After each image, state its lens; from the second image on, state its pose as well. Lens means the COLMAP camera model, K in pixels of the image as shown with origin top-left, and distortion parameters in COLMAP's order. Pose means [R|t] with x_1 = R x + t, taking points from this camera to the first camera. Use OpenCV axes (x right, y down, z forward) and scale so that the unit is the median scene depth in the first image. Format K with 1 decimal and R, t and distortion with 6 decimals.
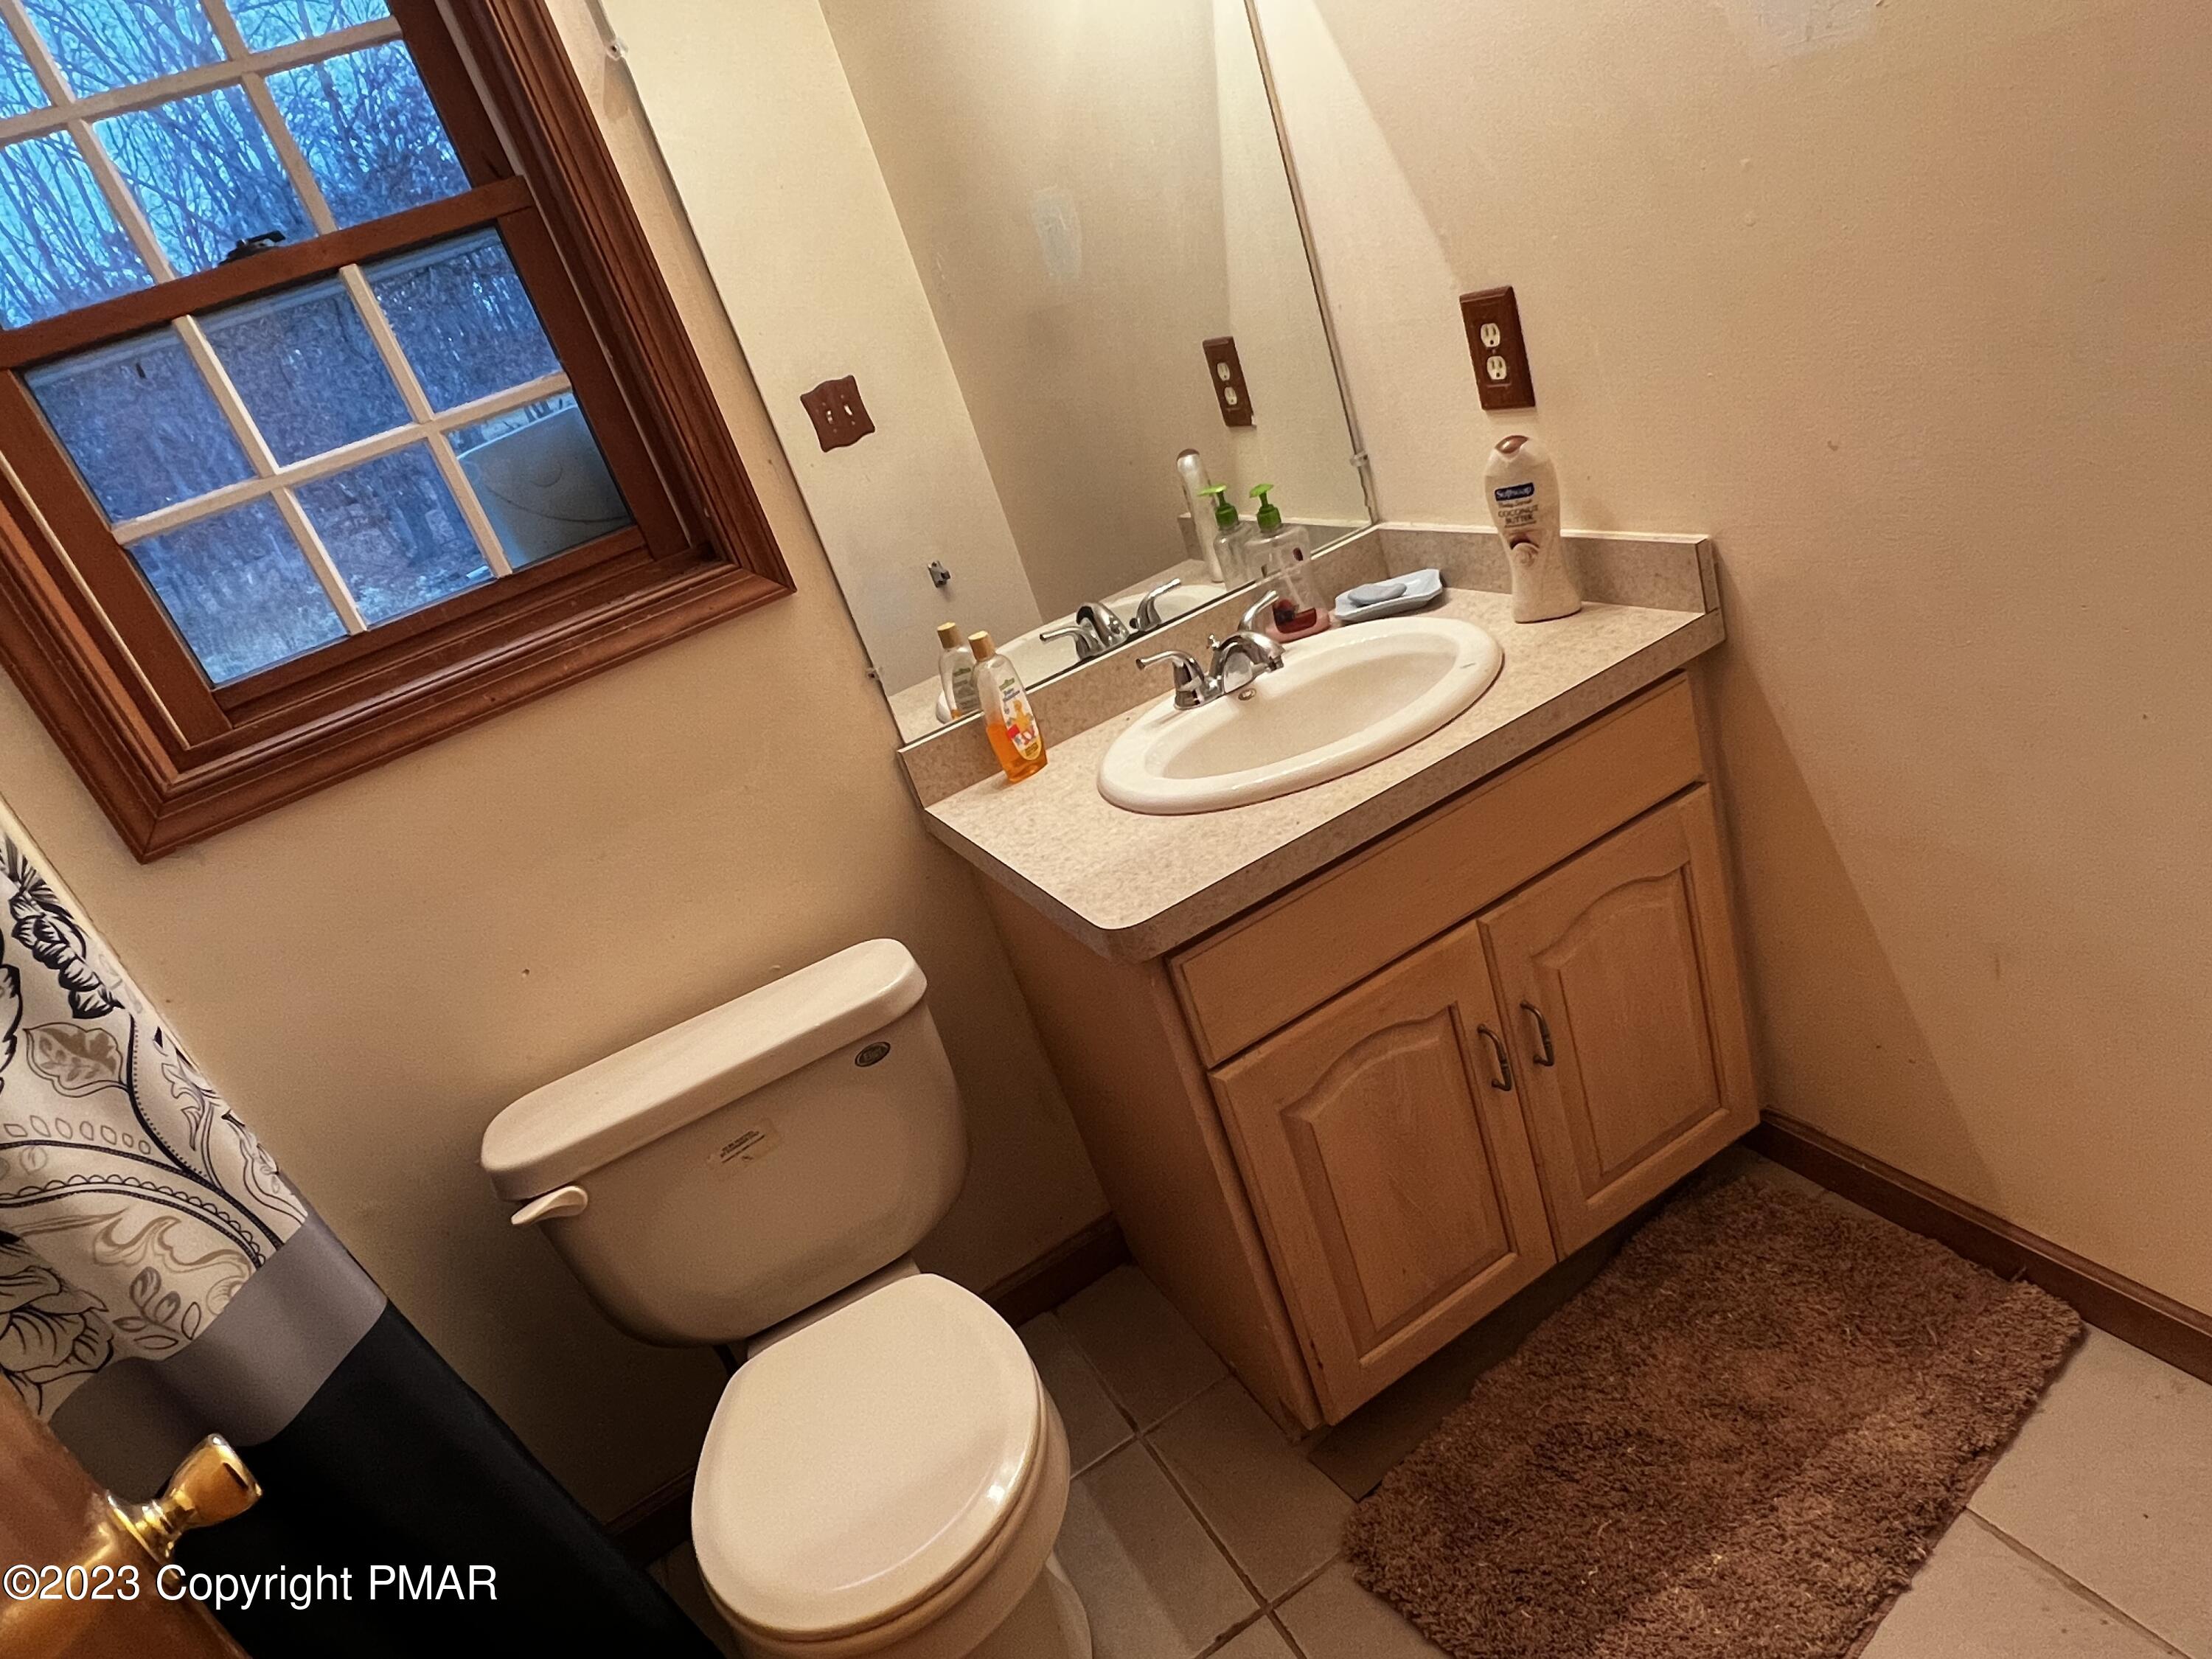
lens RADIAL K [[1336.4, 0, 1104.0], [0, 1336.4, 830.0], [0, 0, 1]] dist [0.008493, -0.004293]
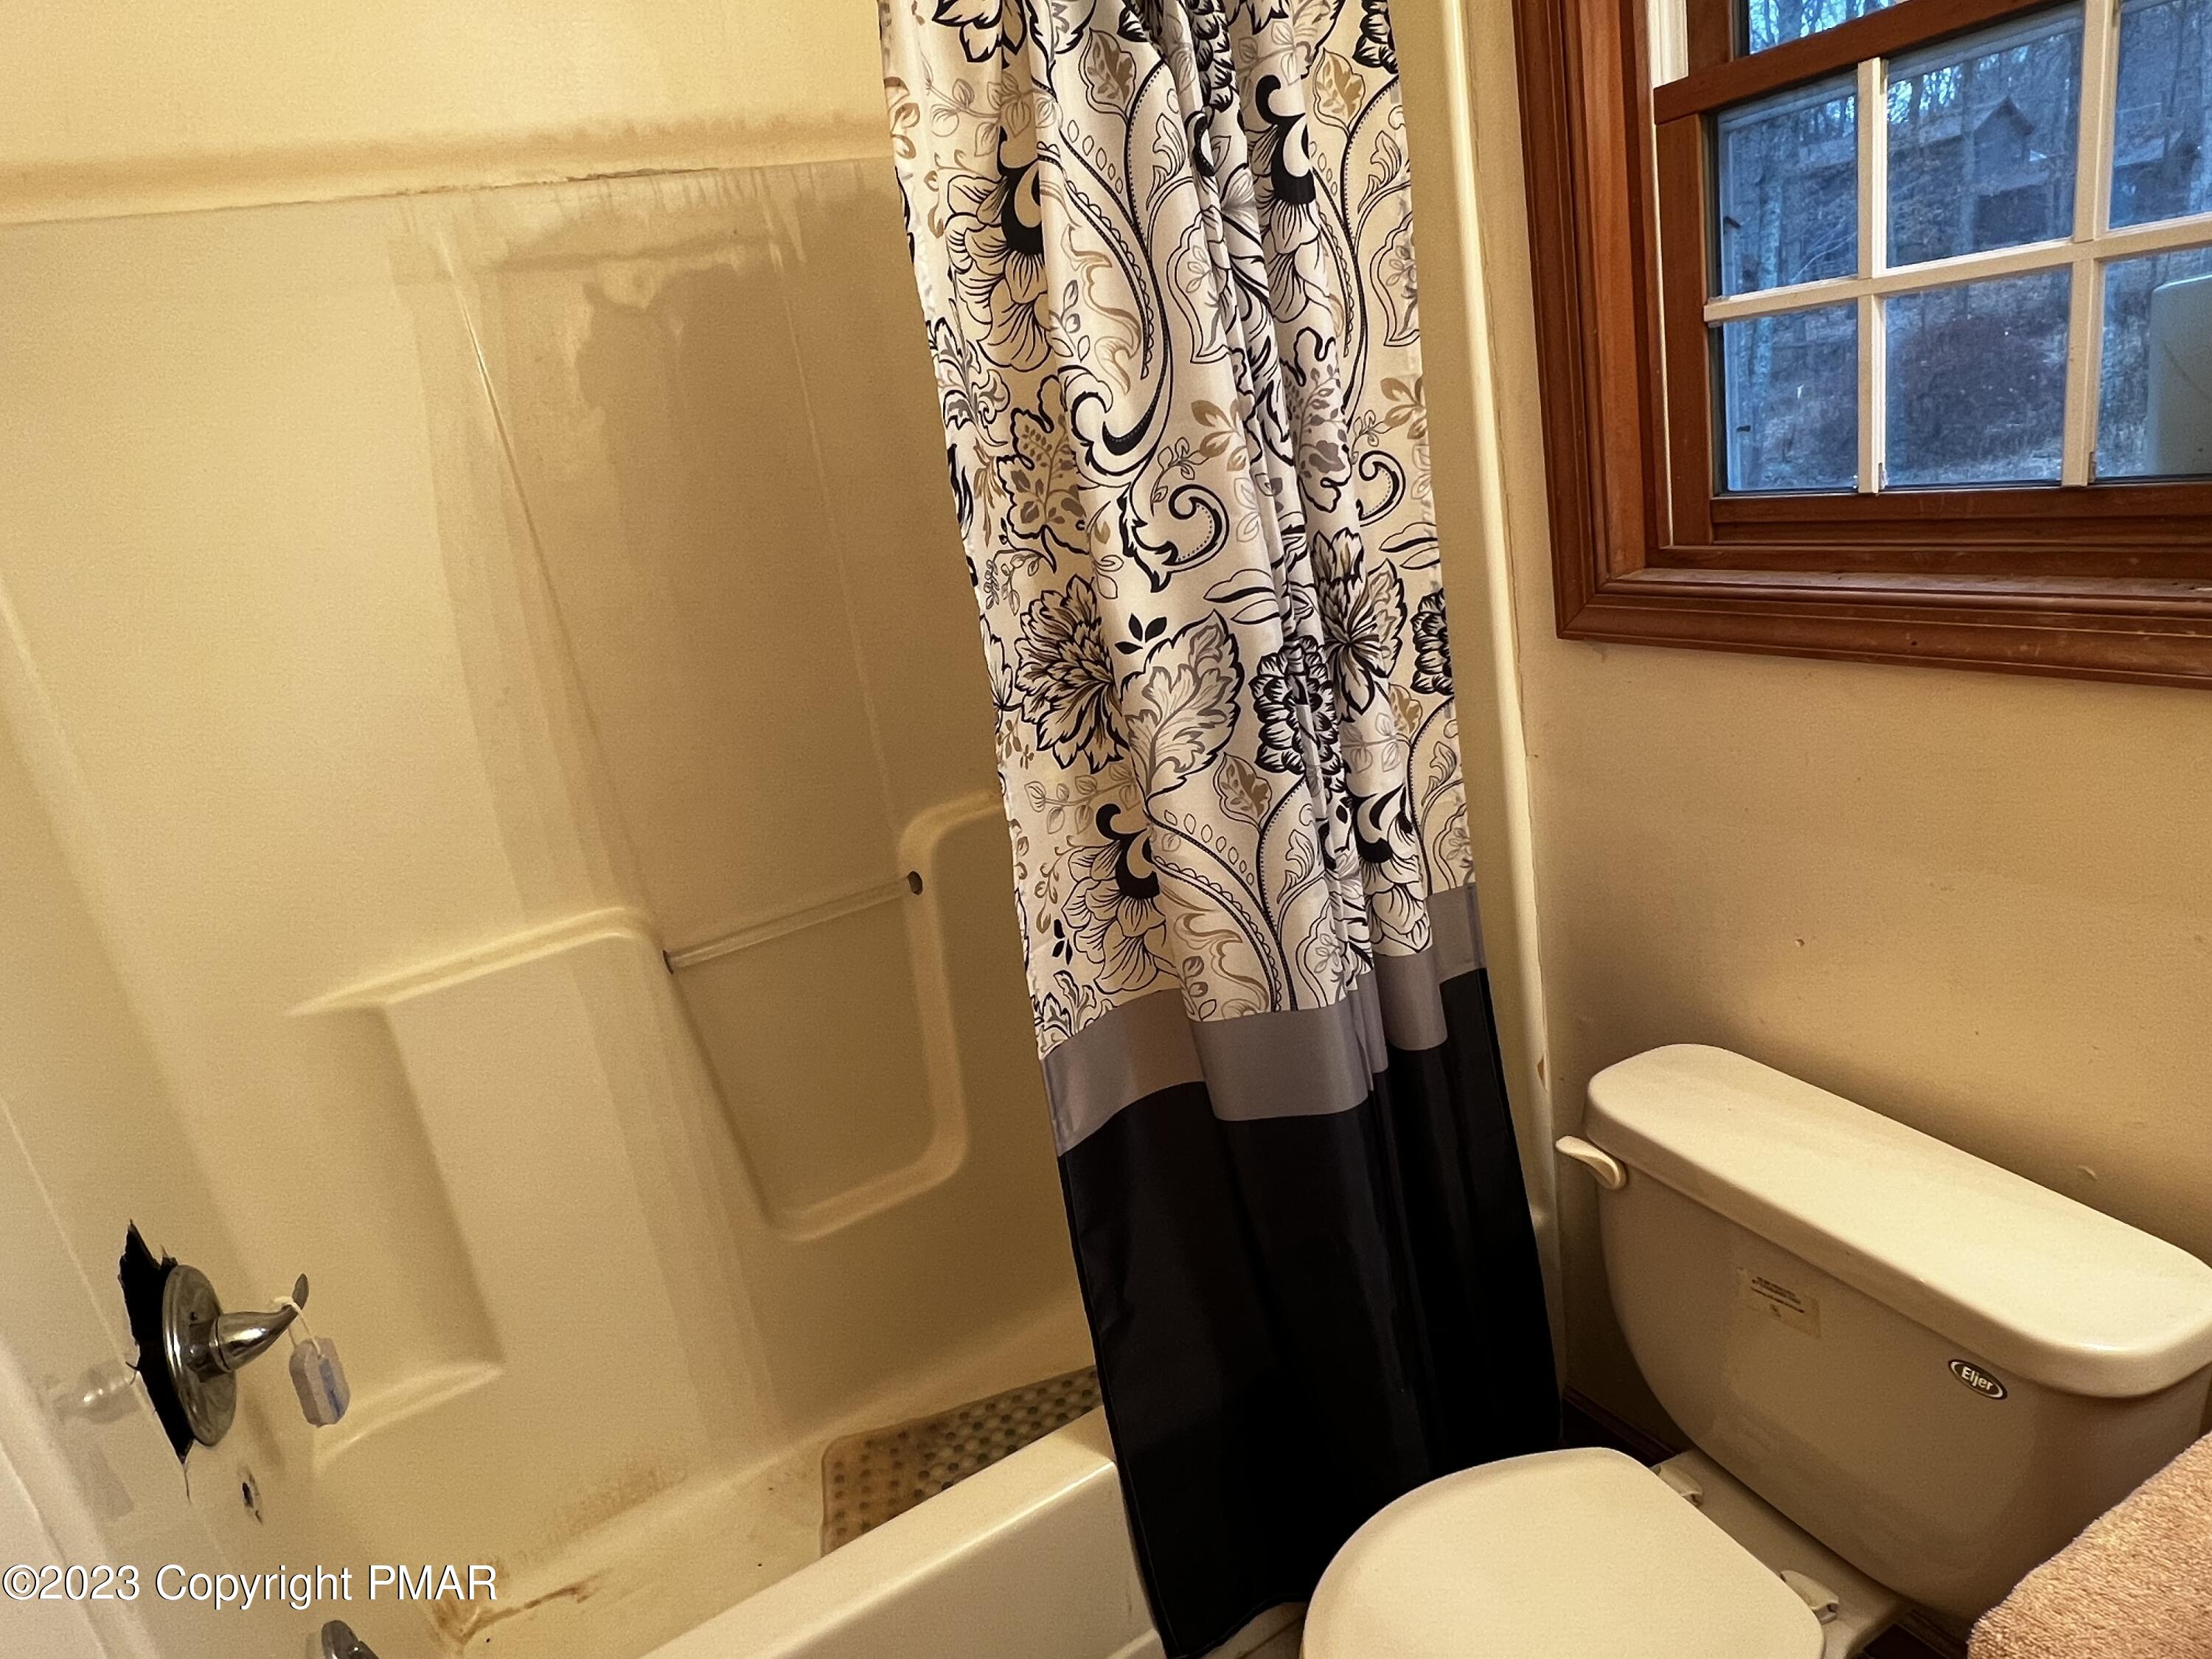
lens RADIAL K [[1336.4, 0, 1105.0], [0, 1336.4, 837.2], [0, 0, 1]] dist [0.008493, -0.004293]
pose [[0.096814, 0.579529, -0.809181, 0.235925], [-0.267629, 0.798215, 0.539655, -0.417311], [0.958646, 0.164314, 0.232377, 0.587912]]
